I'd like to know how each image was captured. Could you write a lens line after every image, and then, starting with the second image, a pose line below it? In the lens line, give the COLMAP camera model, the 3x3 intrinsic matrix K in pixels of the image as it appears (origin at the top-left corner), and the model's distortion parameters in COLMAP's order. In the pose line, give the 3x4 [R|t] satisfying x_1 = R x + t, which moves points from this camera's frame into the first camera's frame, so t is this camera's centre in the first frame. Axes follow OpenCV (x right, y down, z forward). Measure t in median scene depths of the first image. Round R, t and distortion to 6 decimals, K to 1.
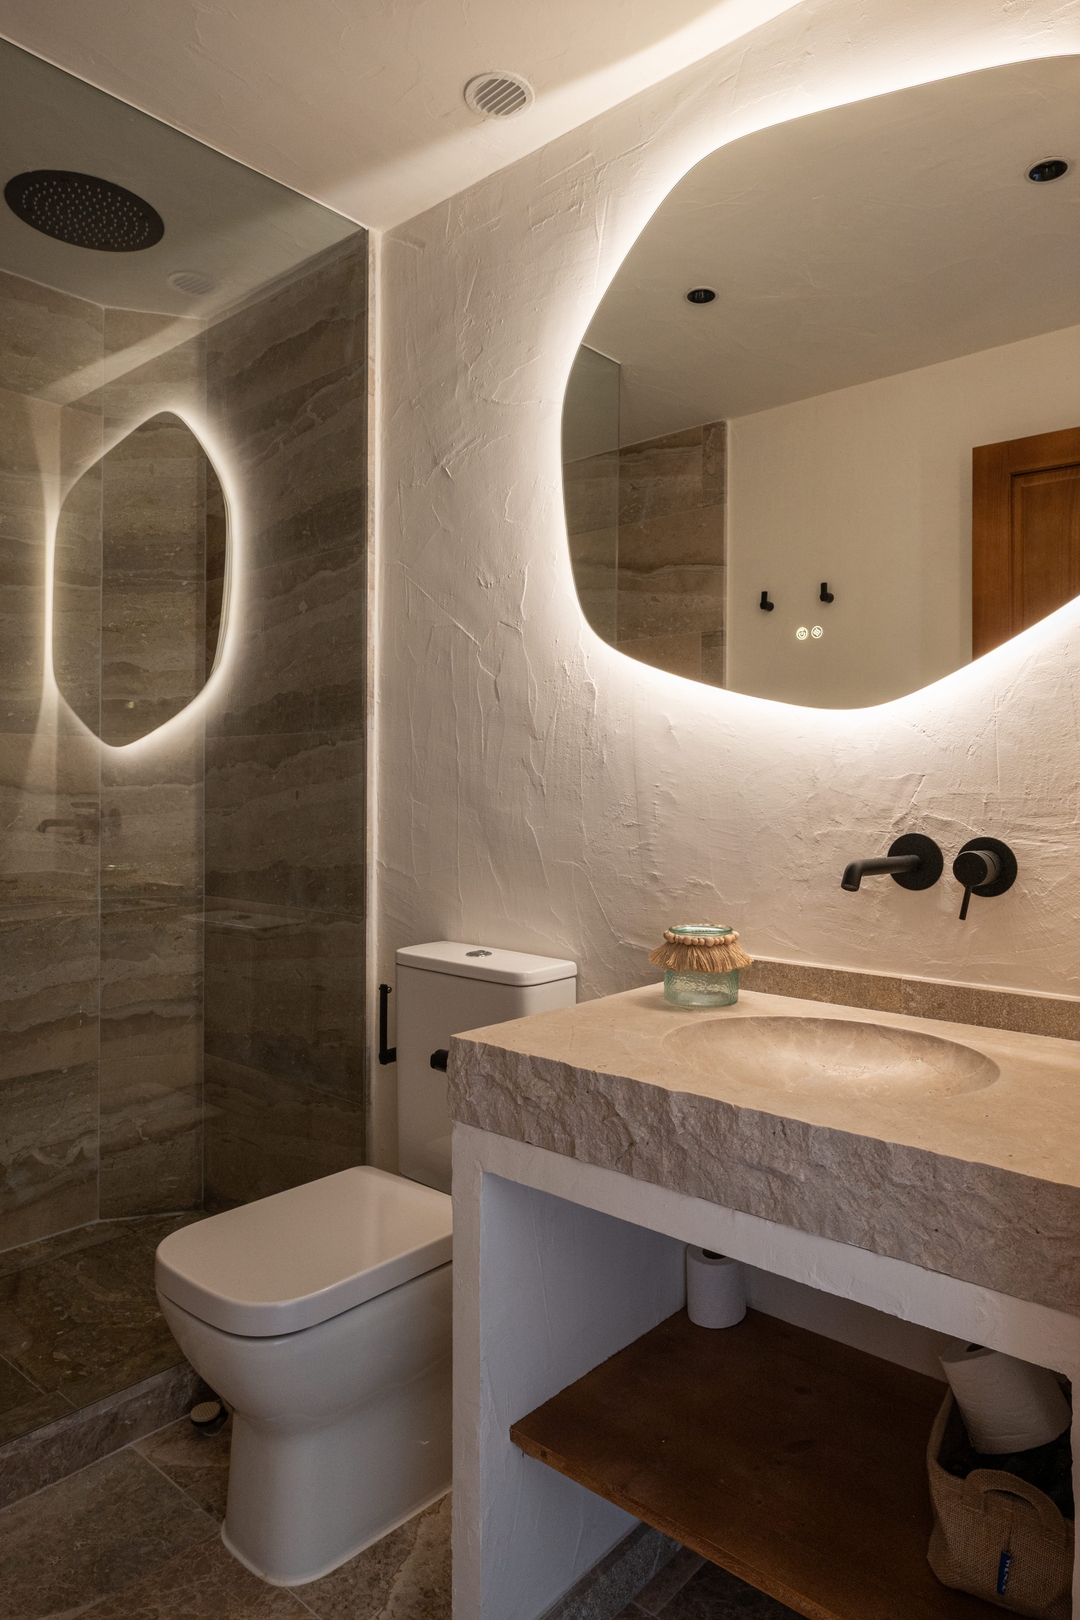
lens RADIAL K [[1026.0, 0, 540.3], [0, 1026.0, 779.5], [0, 0, 1]] dist [-0.000079, 0.000504]
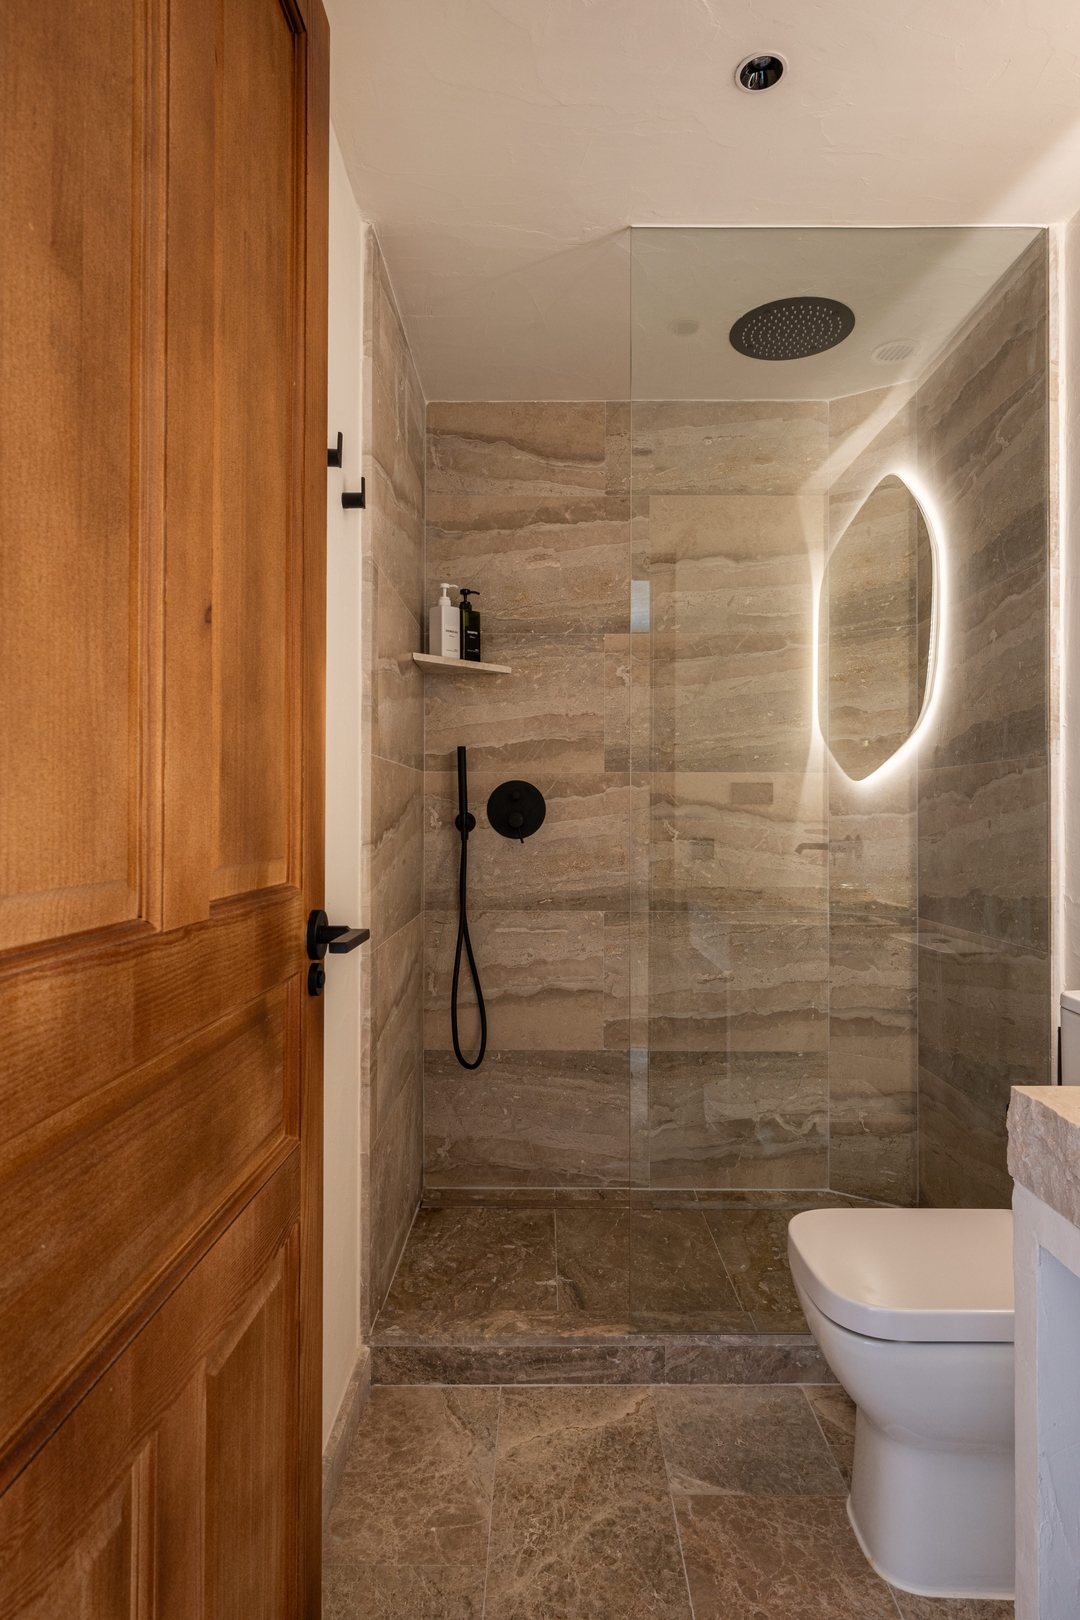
lens RADIAL K [[919.3, 0, 540.0], [0, 919.3, 810.0], [0, 0, 1]] dist [-0.000190, -0.000158]
pose [[0.645955, -0.003228, -0.763369, 0.158338], [0.003857, 0.999992, -0.000964, 0.000399], [0.763366, -0.002322, 0.645962, 0.084217]]
